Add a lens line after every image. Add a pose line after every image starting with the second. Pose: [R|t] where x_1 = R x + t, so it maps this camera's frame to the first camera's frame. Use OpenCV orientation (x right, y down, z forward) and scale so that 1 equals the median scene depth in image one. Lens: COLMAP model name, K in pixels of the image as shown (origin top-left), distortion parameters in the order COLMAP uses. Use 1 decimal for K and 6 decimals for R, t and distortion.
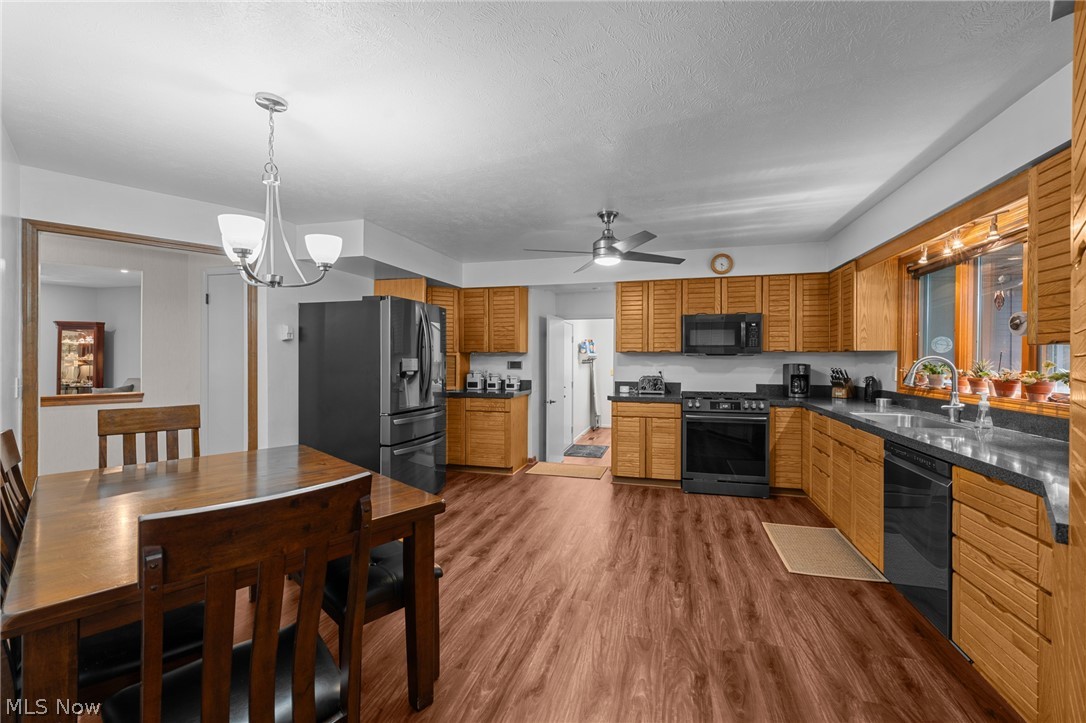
lens RADIAL K [[450.9, 0, 551.1], [0, 450.9, 360.9], [0, 0, 1]] dist [0.000614, -0.000024]
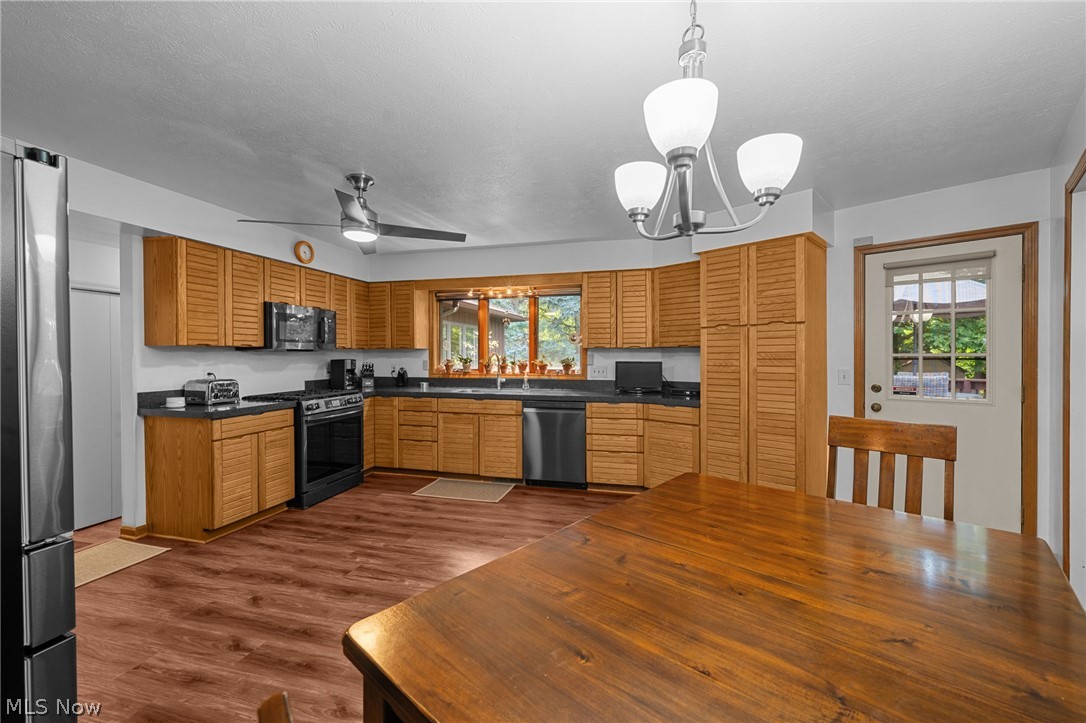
lens RADIAL K [[430.9, 0, 543.0], [0, 430.9, 361.5], [0, 0, 1]] dist [0.000102, 0.000115]
pose [[-0.003862, -0.018218, 0.999827, -0.585407], [0.007303, 0.999807, 0.018246, -0.004511], [-0.999966, 0.007373, -0.003728, 0.593576]]
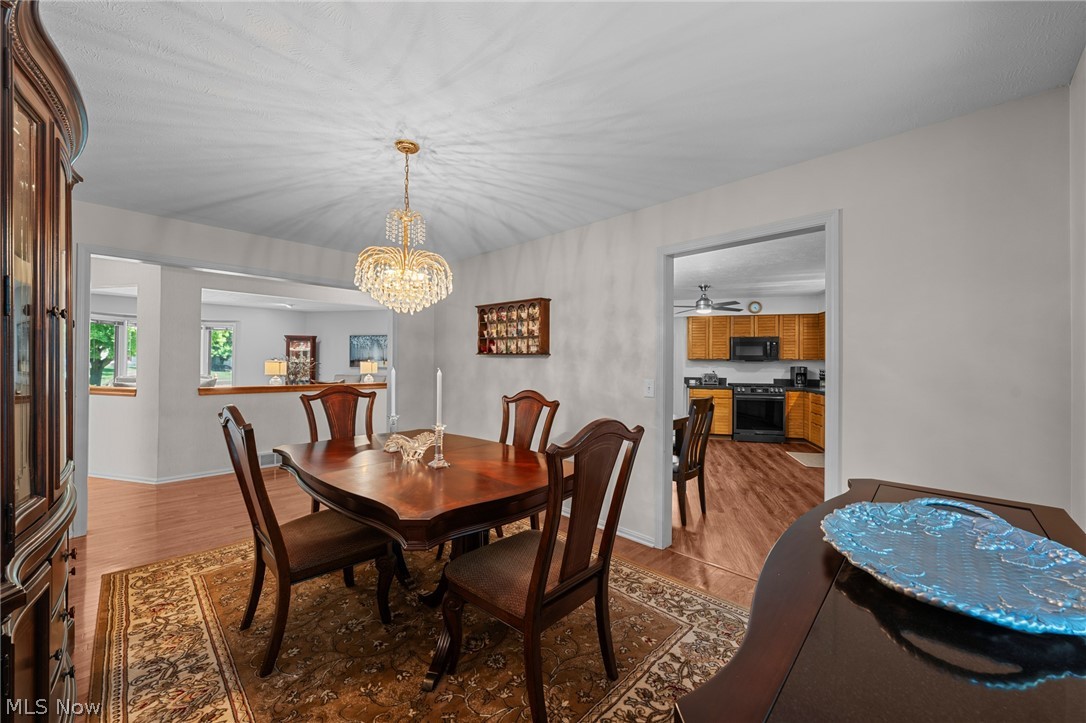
lens RADIAL K [[415.5, 0, 544.7], [0, 415.5, 361.1], [0, 0, 1]] dist [0.000076, -0.000006]
pose [[0.999970, 0.004041, 0.006554, -0.483600], [-0.004023, 0.999988, -0.002693, -0.007077], [-0.006565, 0.002666, 0.999975, -0.636880]]
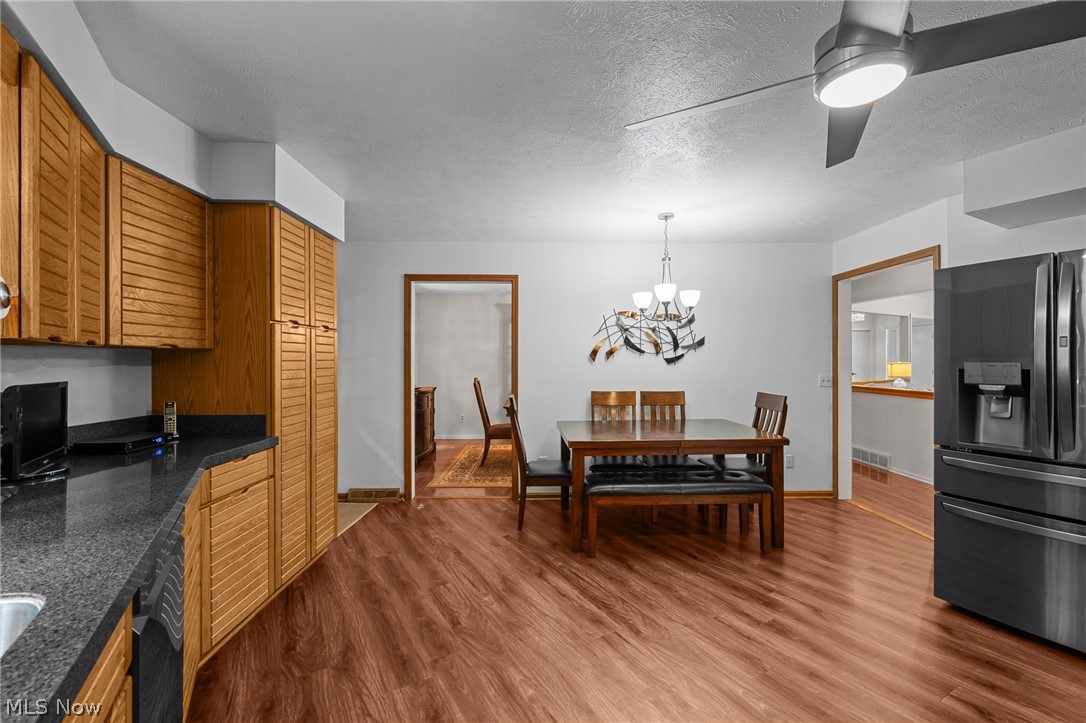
lens RADIAL K [[473.8, 0, 543.0], [0, 473.8, 361.5], [0, 0, 1]] dist [0.000815, 0.000076]
pose [[-0.703551, -0.002860, -0.710639, 0.500449], [-0.005851, 0.999981, 0.001768, -0.005187], [0.710621, 0.005402, -0.703555, 0.957018]]
